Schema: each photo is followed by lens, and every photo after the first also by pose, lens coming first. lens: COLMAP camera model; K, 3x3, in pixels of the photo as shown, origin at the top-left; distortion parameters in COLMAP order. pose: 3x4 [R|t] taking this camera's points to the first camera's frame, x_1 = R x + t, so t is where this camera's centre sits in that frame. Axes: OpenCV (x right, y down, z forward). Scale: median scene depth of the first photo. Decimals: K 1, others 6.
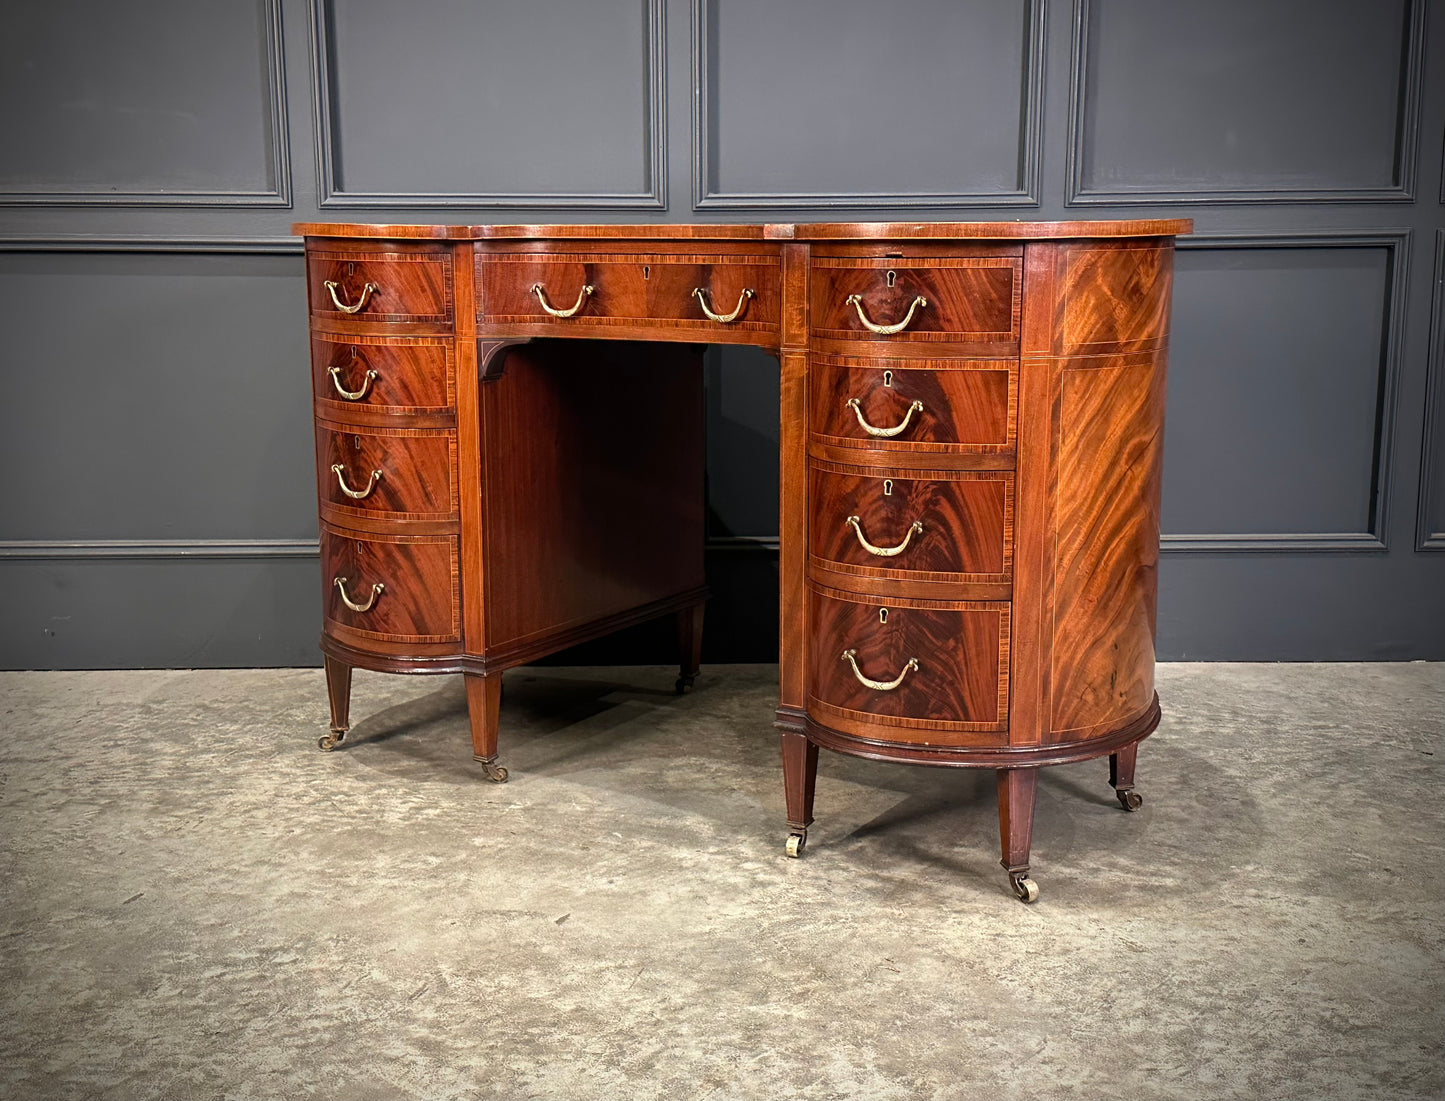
lens RADIAL K [[1709.2, 0, 700.6], [0, 1709.2, 534.3], [0, 0, 1]] dist [0.199019, -0.458505]
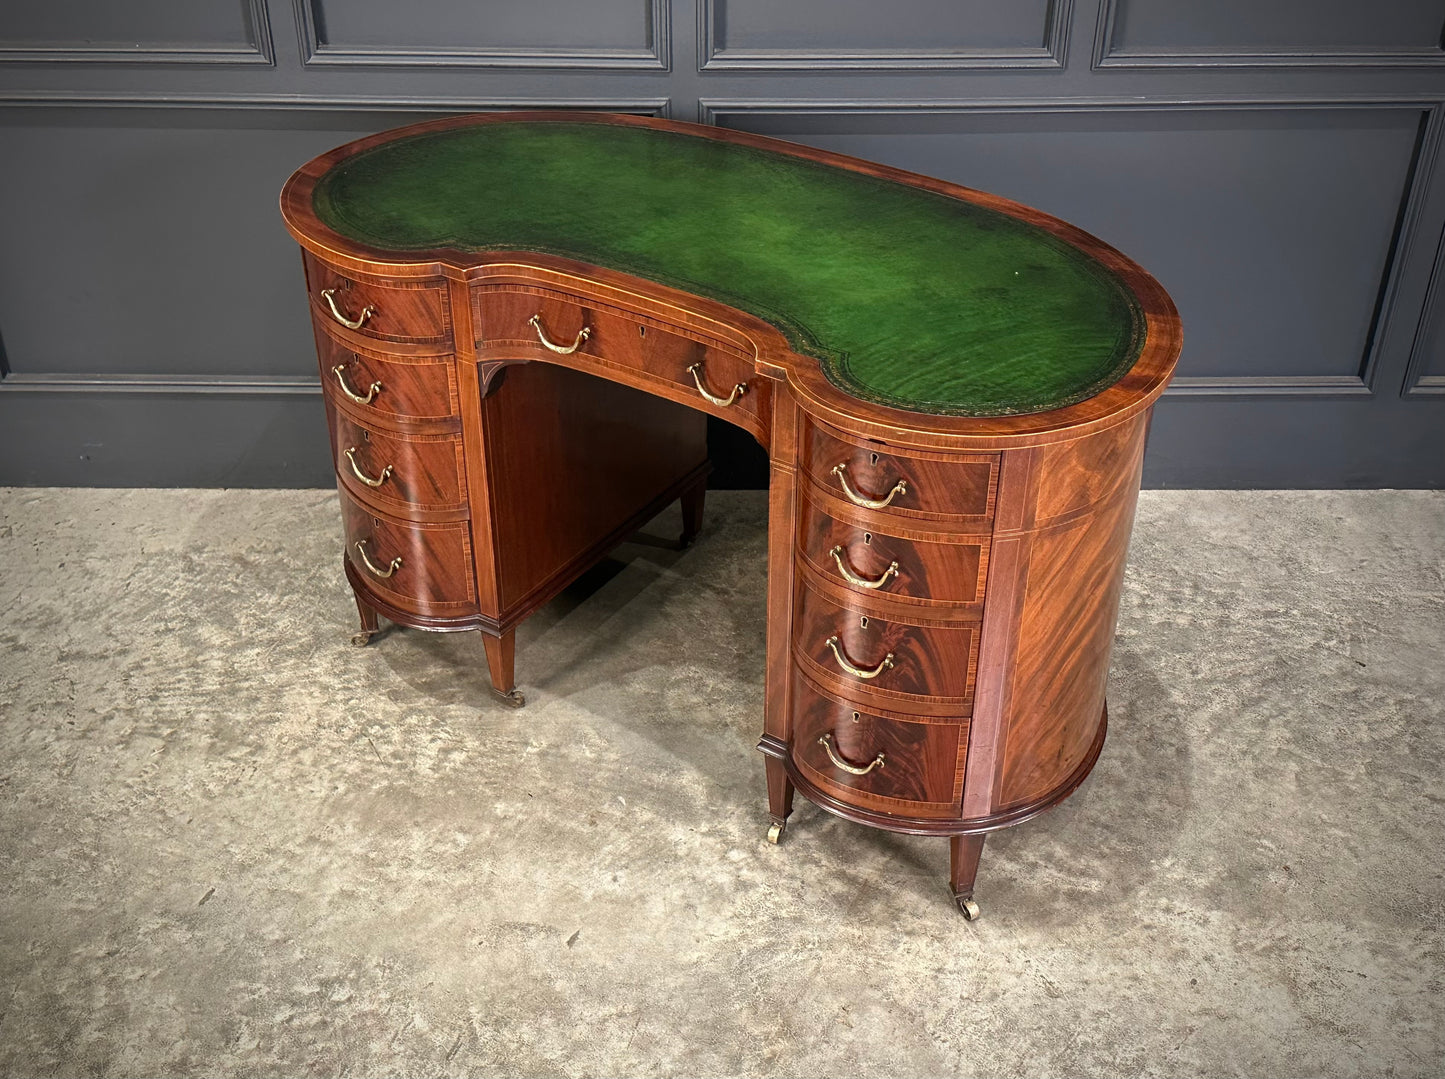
lens RADIAL K [[1706.5, 0, 720.3], [0, 1706.5, 560.8], [0, 0, 1]] dist [0.190578, -0.411553]
pose [[0.999924, 0.011701, -0.003940, 0.021580], [-0.009035, 0.910955, 0.412406, -0.484389], [0.008414, -0.412339, 0.910991, 0.033717]]
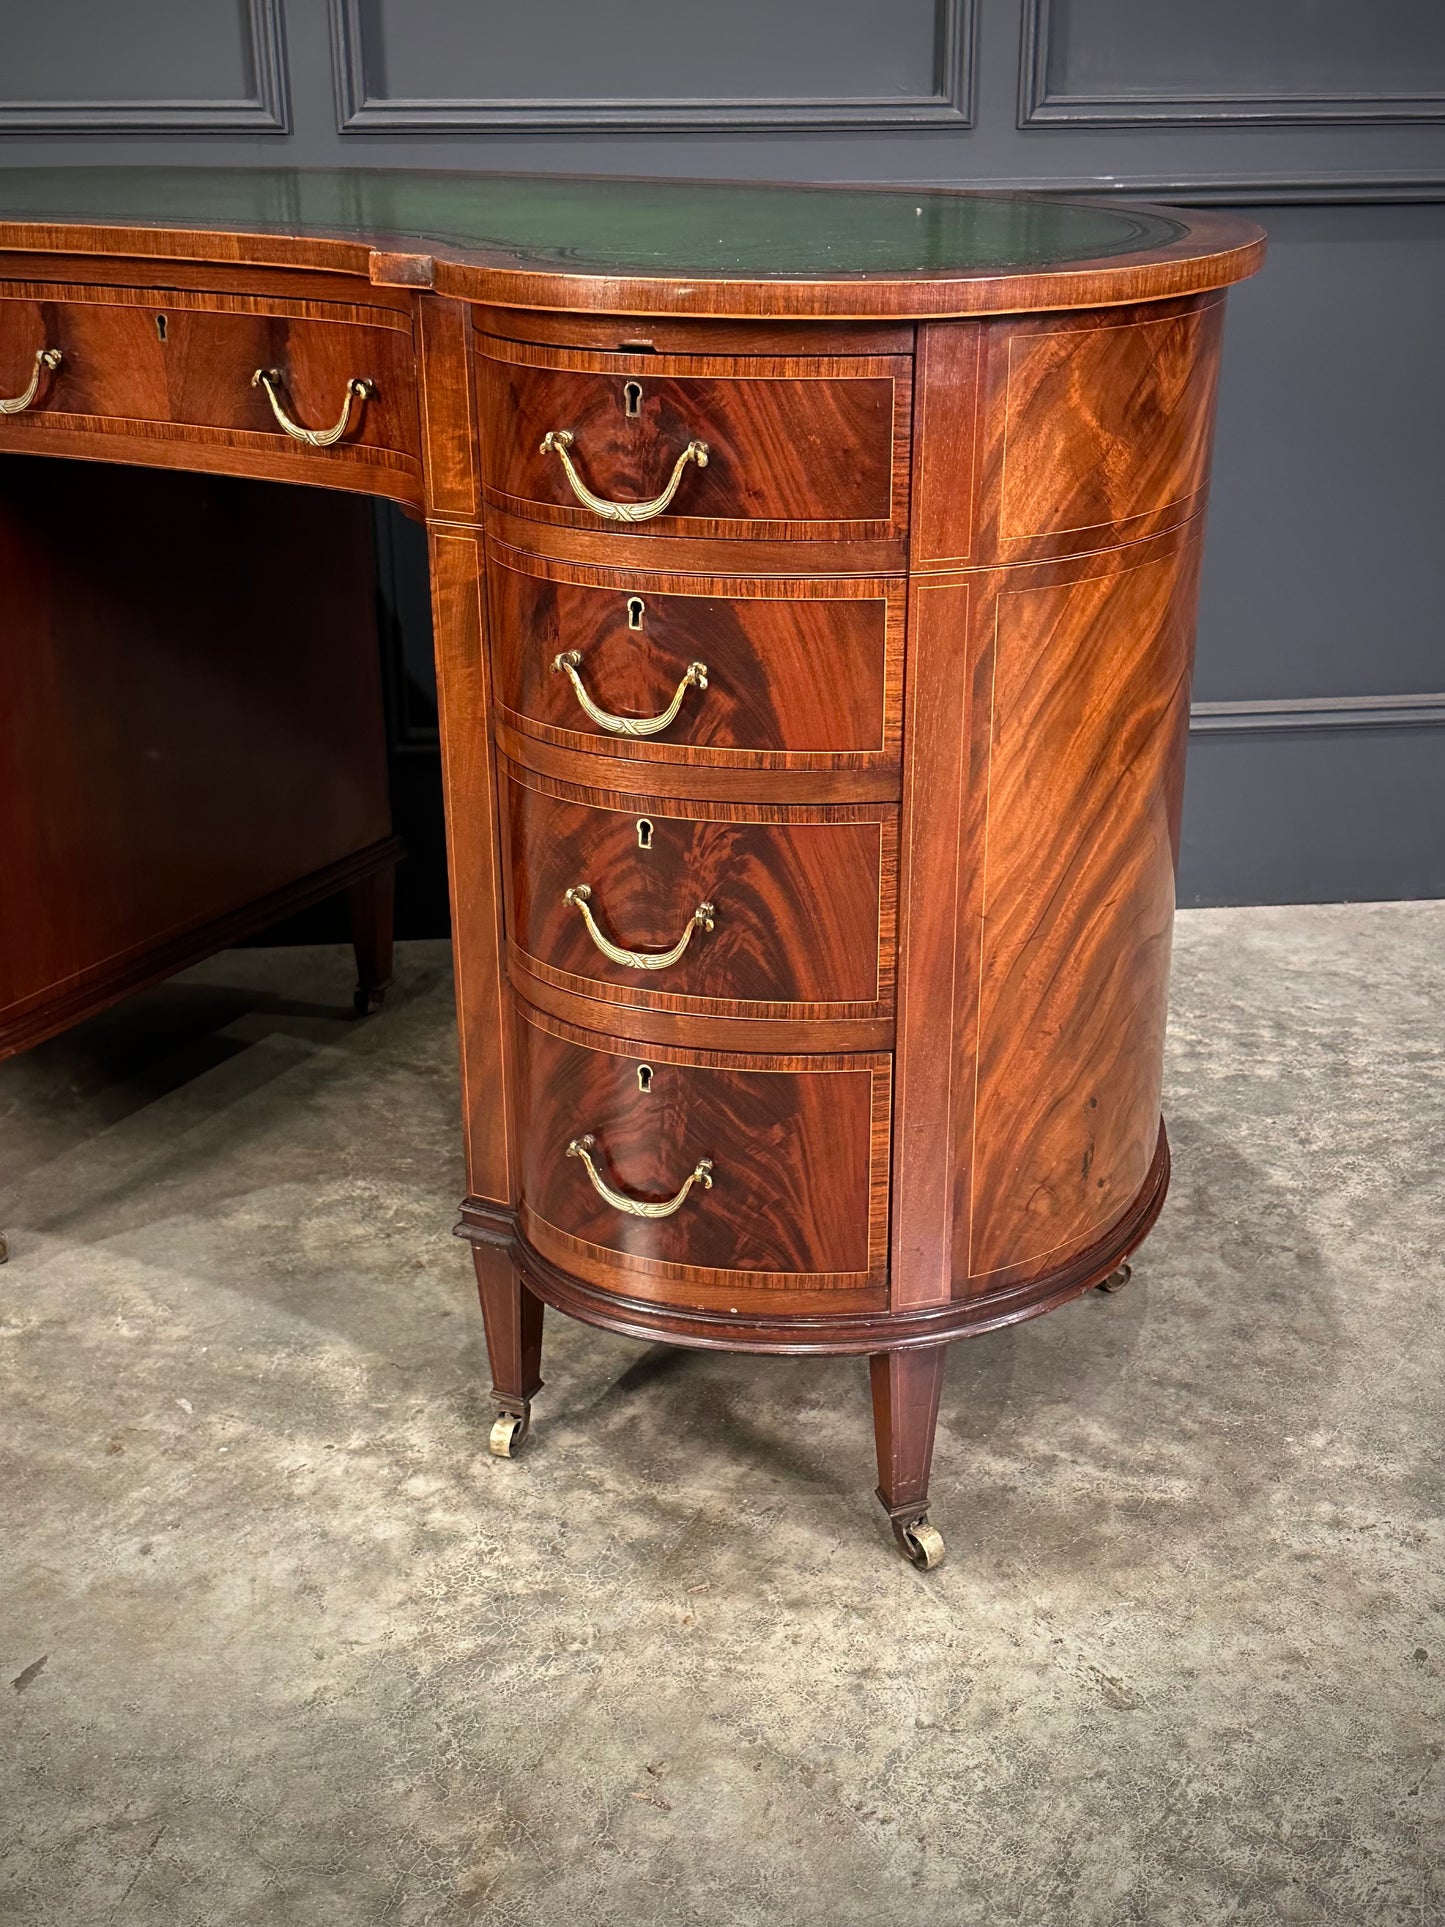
lens RADIAL K [[2207.5, 0, 745.3], [0, 2207.5, 955.1], [0, 0, 1]] dist [0.205859, -0.497745]
pose [[0.996195, -0.031938, 0.081095, 0.082128], [0.014264, 0.977639, 0.209806, -0.119863], [-0.085983, -0.207851, 0.974374, 0.361864]]
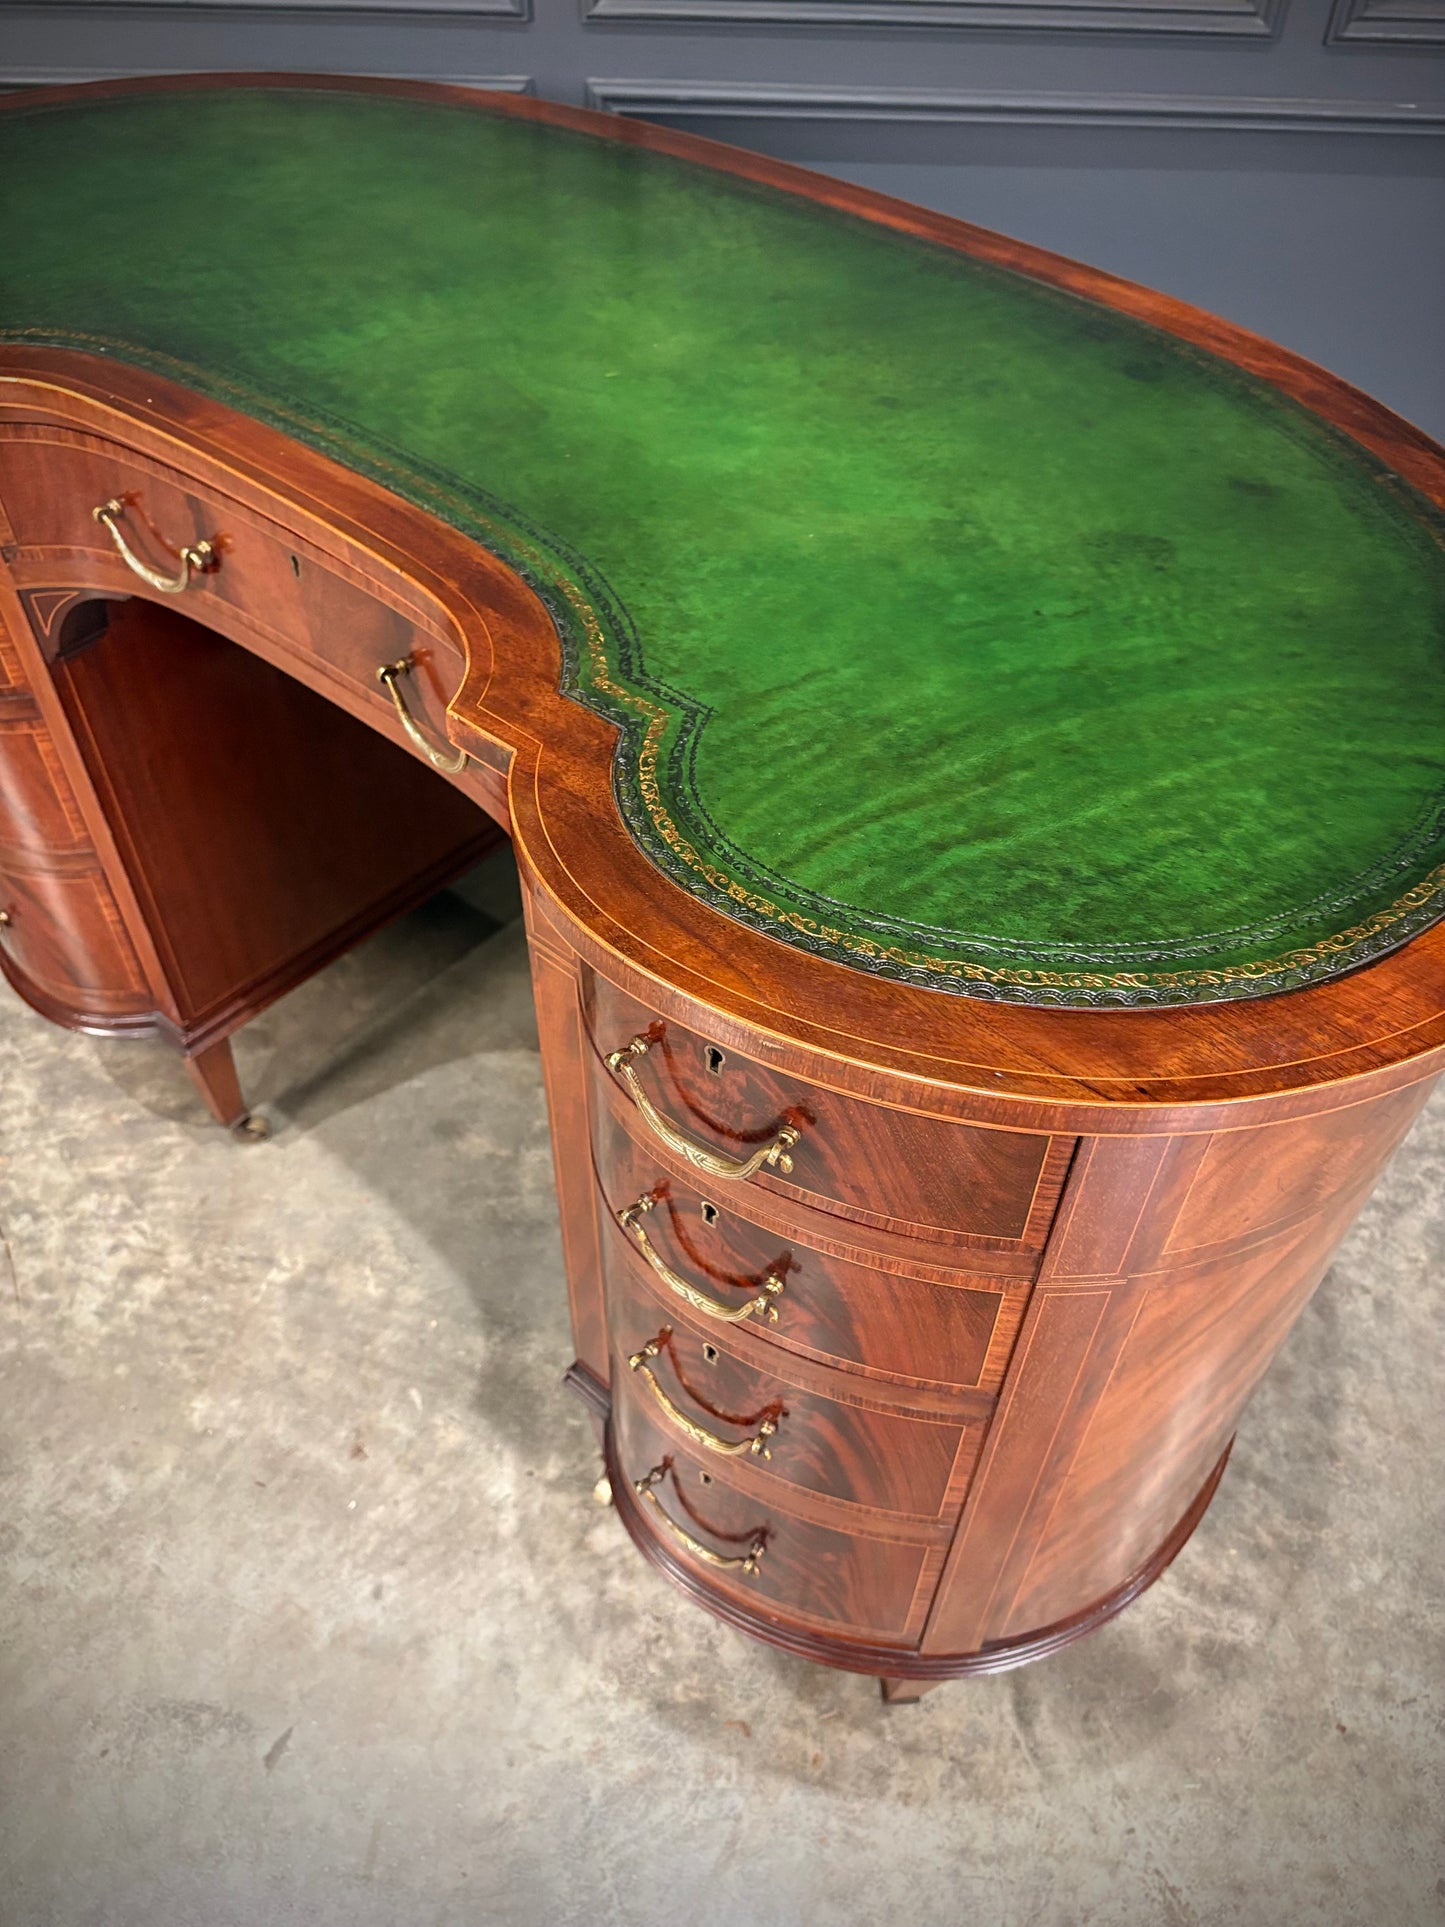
lens RADIAL K [[1485.0, 0, 722.2], [0, 1485.0, 959.3], [0, 0, 1]] dist [0.125079, -0.409712]
pose [[0.990004, 0.114575, -0.082252, 0.127106], [-0.043888, 0.804471, 0.592368, -0.327389], [0.134040, -0.582837, 0.801458, 0.716420]]
